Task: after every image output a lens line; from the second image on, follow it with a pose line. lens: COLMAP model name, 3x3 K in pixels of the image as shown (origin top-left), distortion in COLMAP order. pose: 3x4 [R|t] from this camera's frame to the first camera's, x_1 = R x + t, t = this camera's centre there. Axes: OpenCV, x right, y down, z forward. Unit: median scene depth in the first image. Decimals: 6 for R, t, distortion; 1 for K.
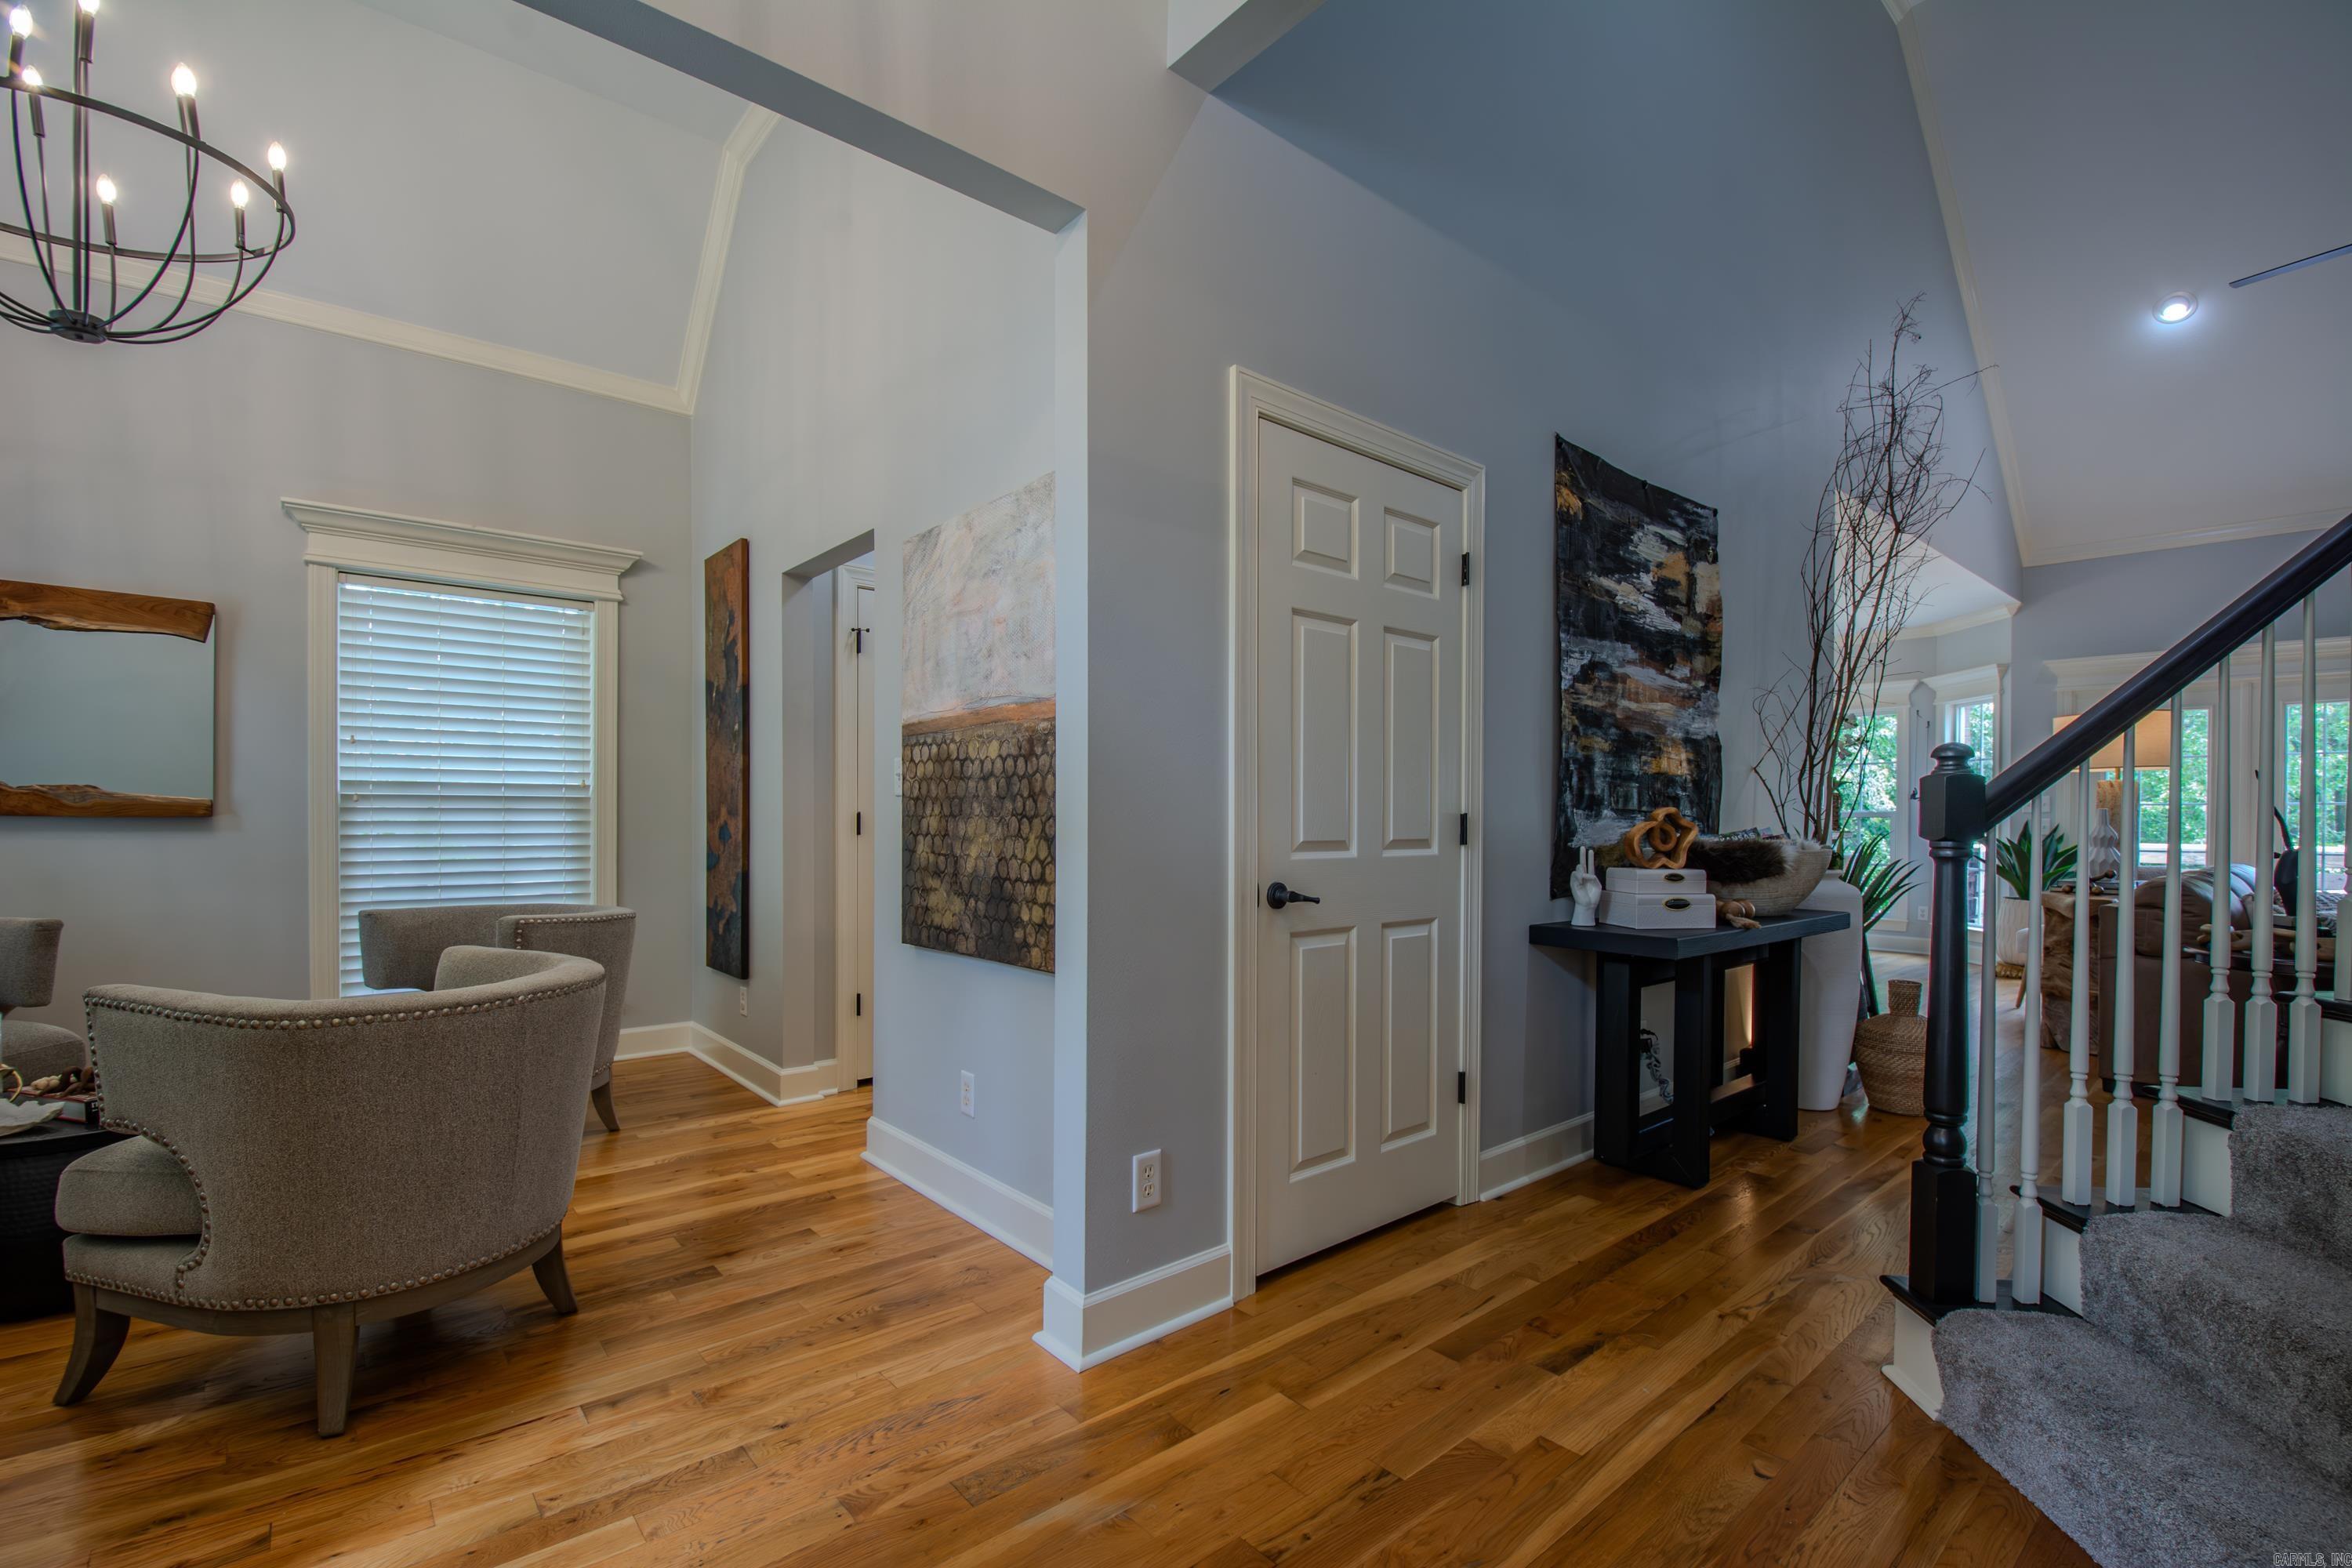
lens RADIAL K [[1033.9, 0, 1210.6], [0, 1033.9, 830.5], [0, 0, 1]] dist [0.000166, 0.000854]
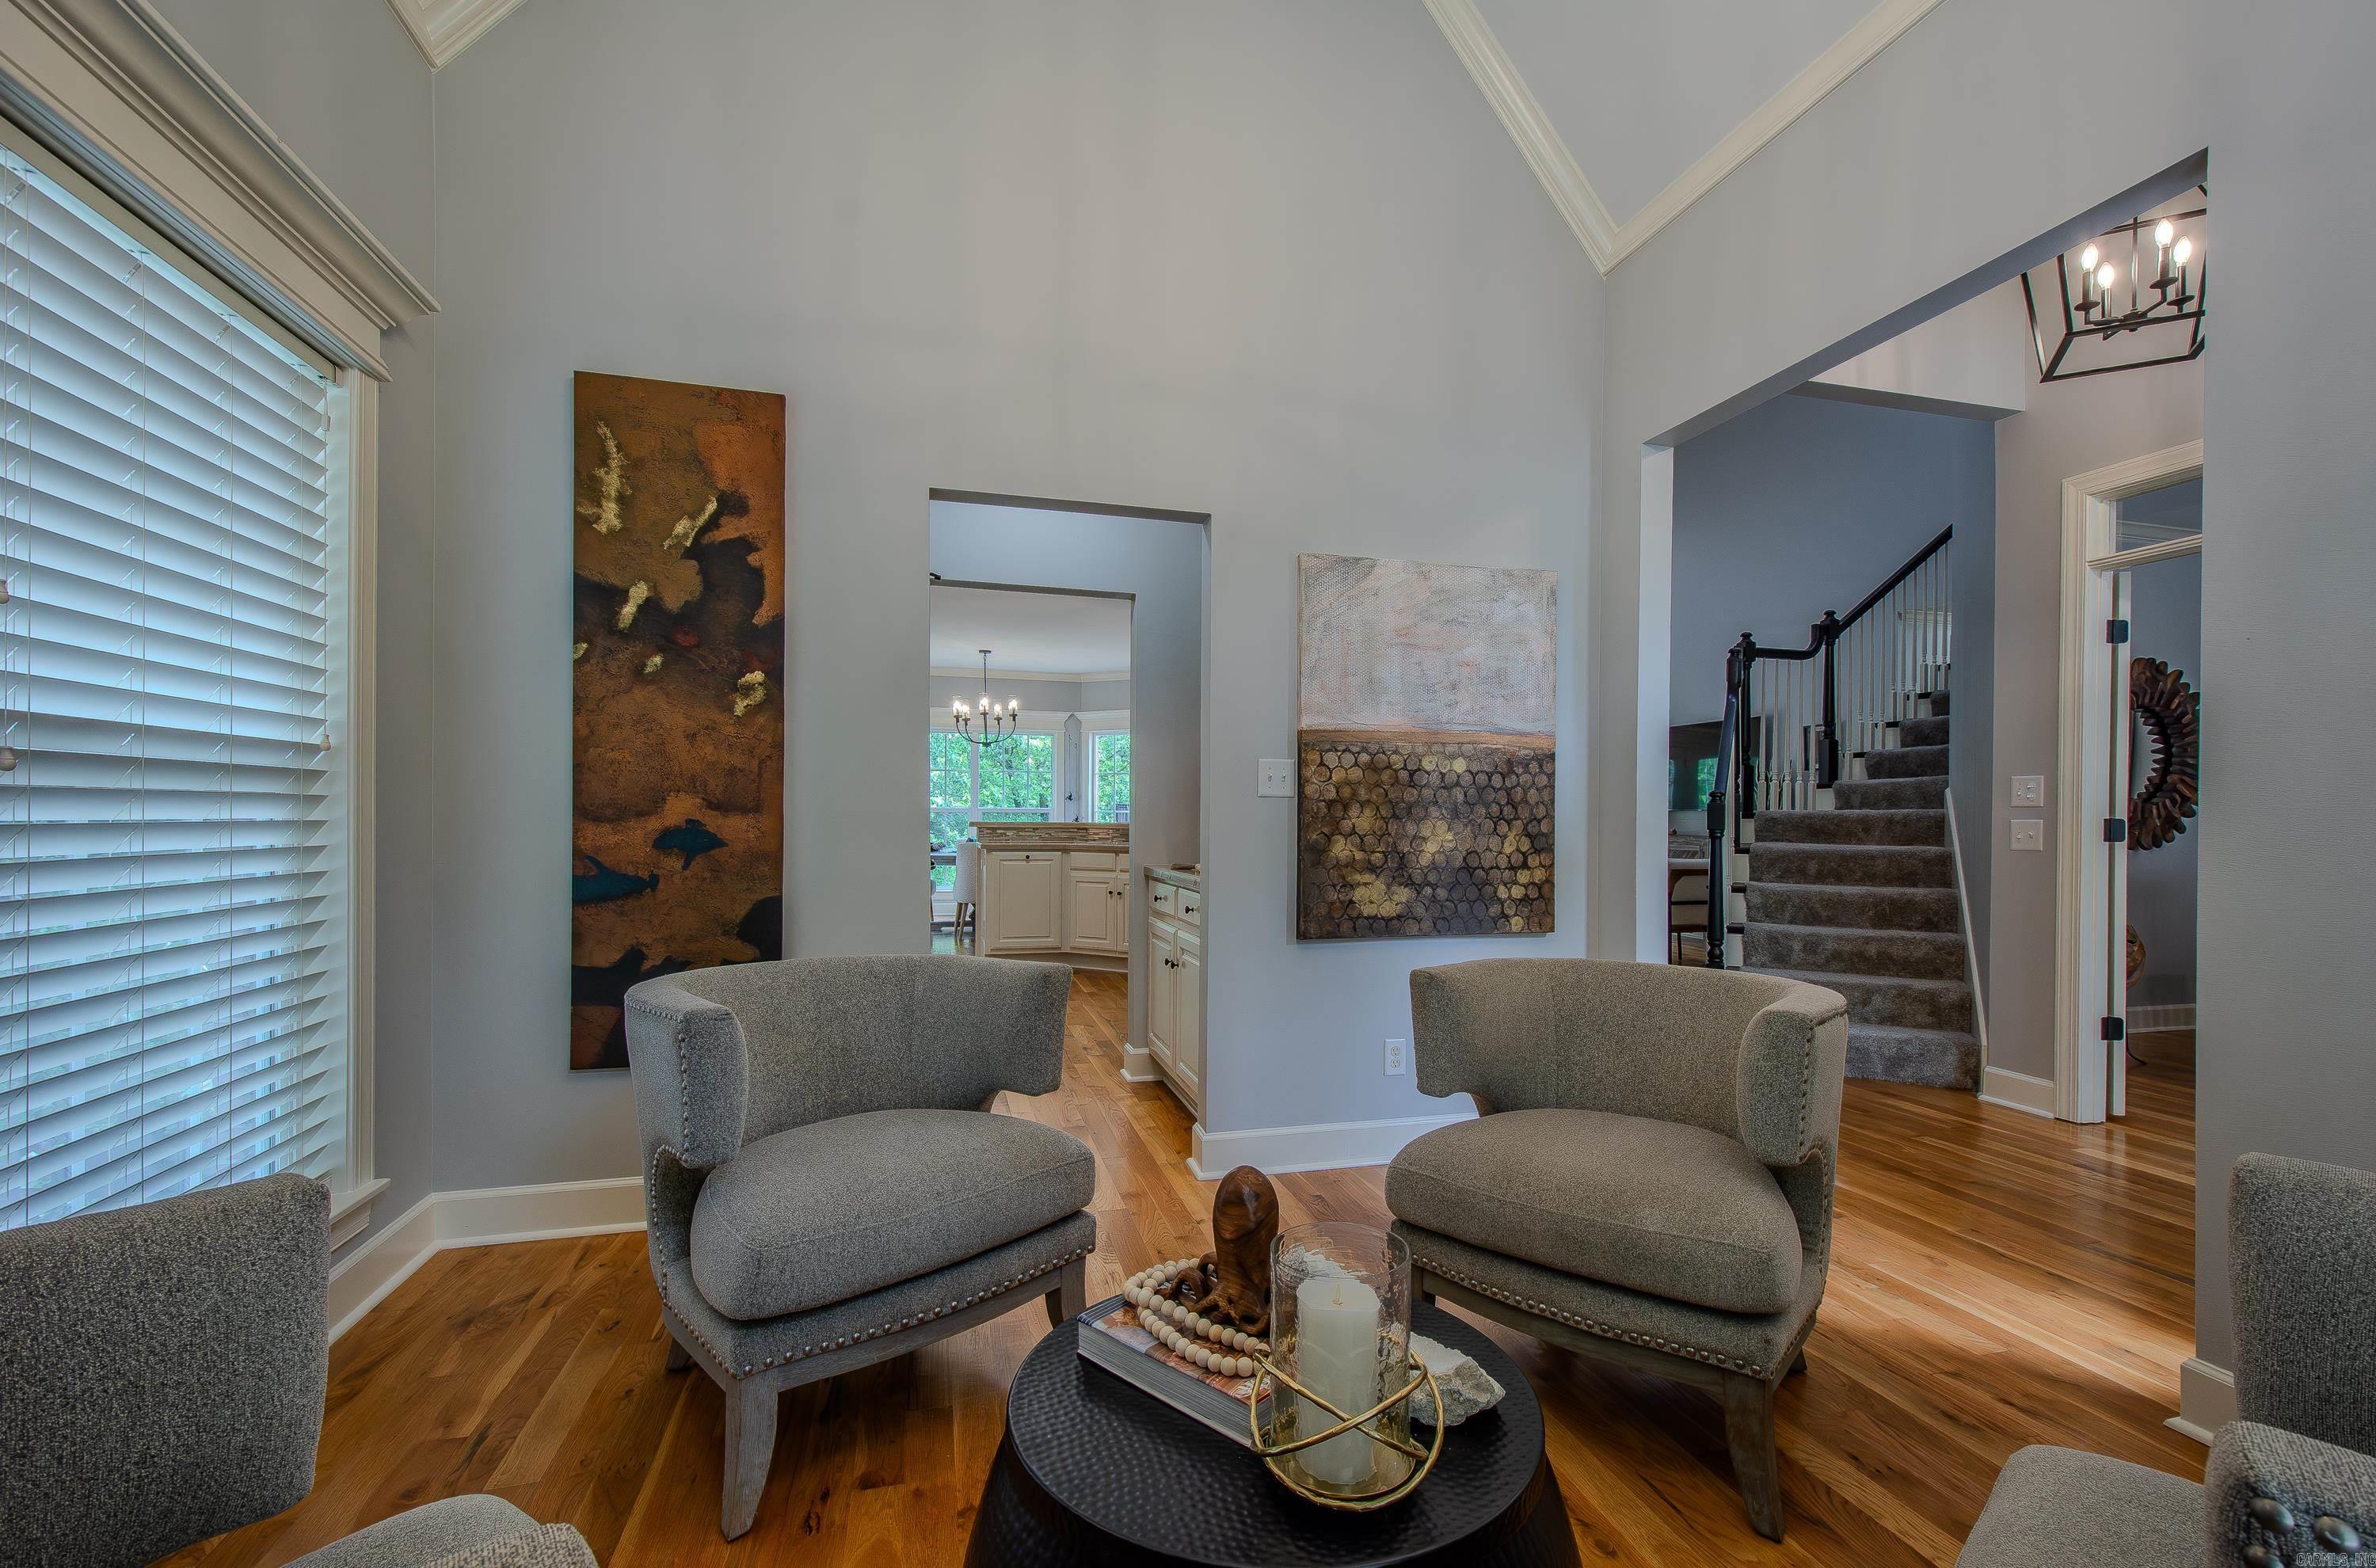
lens RADIAL K [[1044.4, 0, 1197.2], [0, 1044.4, 820.5], [0, 0, 1]] dist [0.000166, 0.000854]
pose [[0.439343, -0.002843, 0.898315, -1.395807], [0.002480, 0.999995, 0.001952, -0.013988], [-0.898316, 0.001370, 0.439348, 0.689319]]
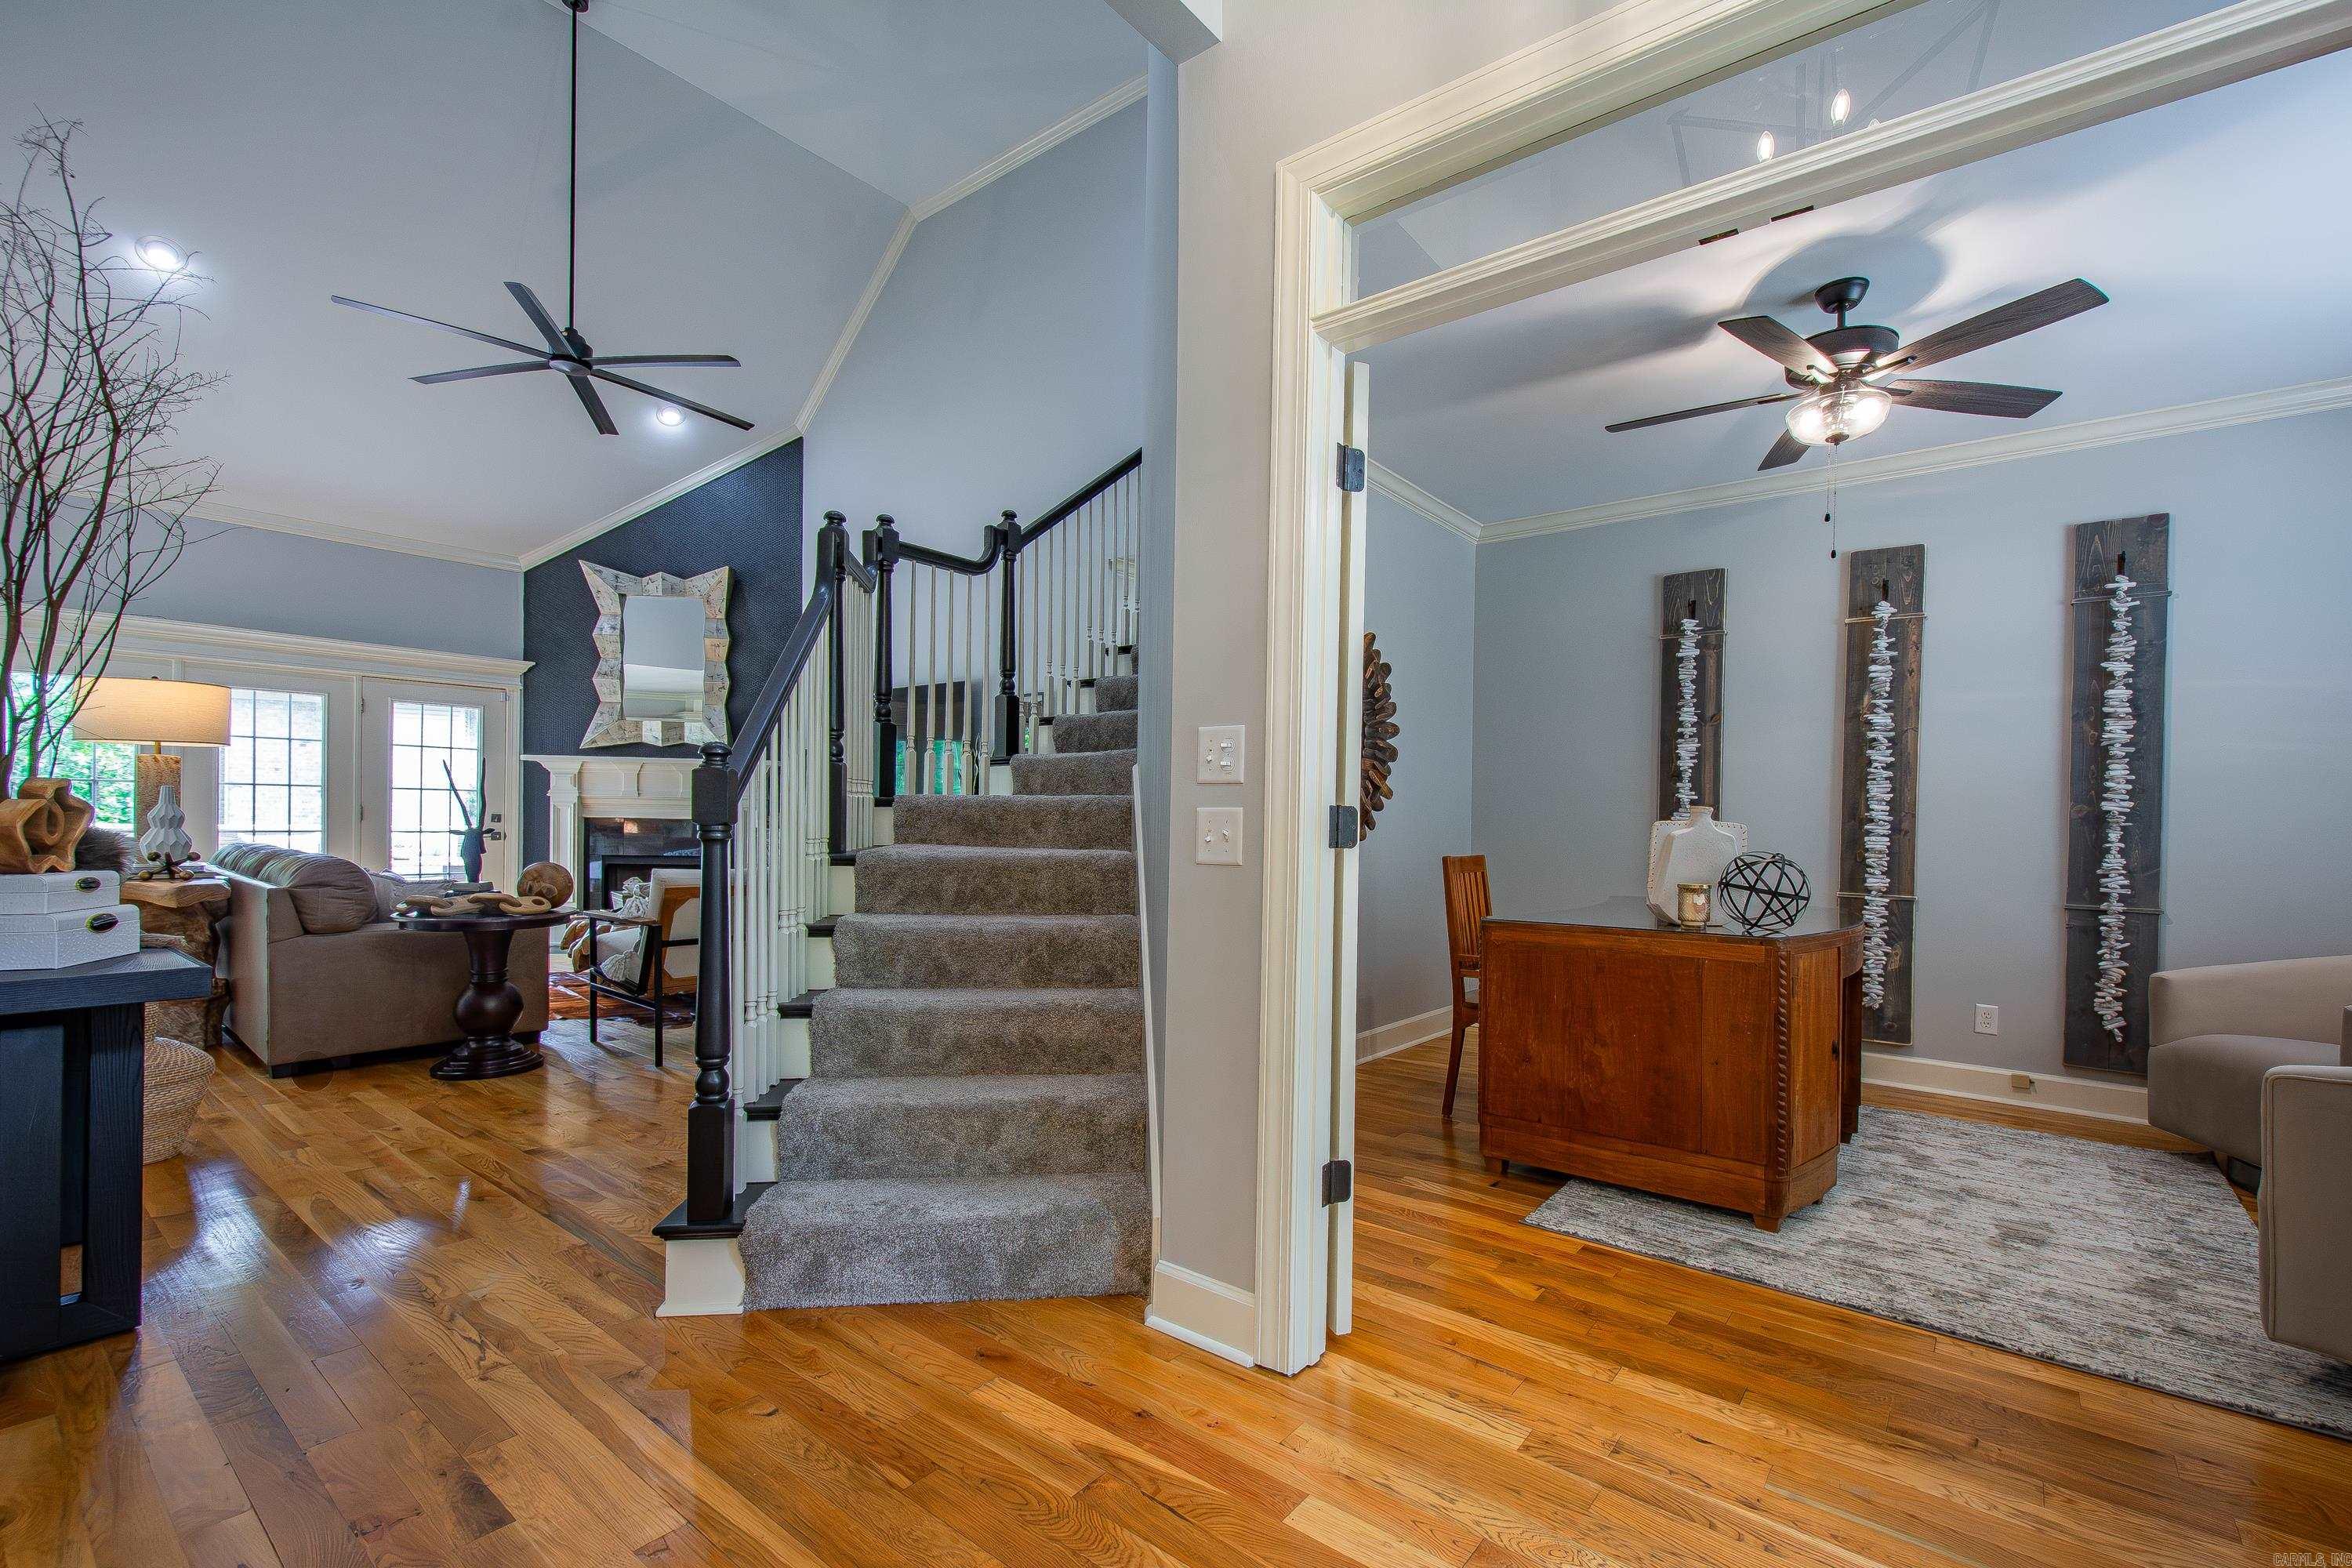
lens RADIAL K [[1033.9, 0, 1196.8], [0, 1033.9, 831.7], [0, 0, 1]] dist [0.000166, 0.000854]
pose [[-0.177324, -0.019127, 0.983967, -0.358794], [-0.006740, 0.999811, 0.018220, -0.005664], [-0.984129, -0.003401, -0.177419, 0.448987]]
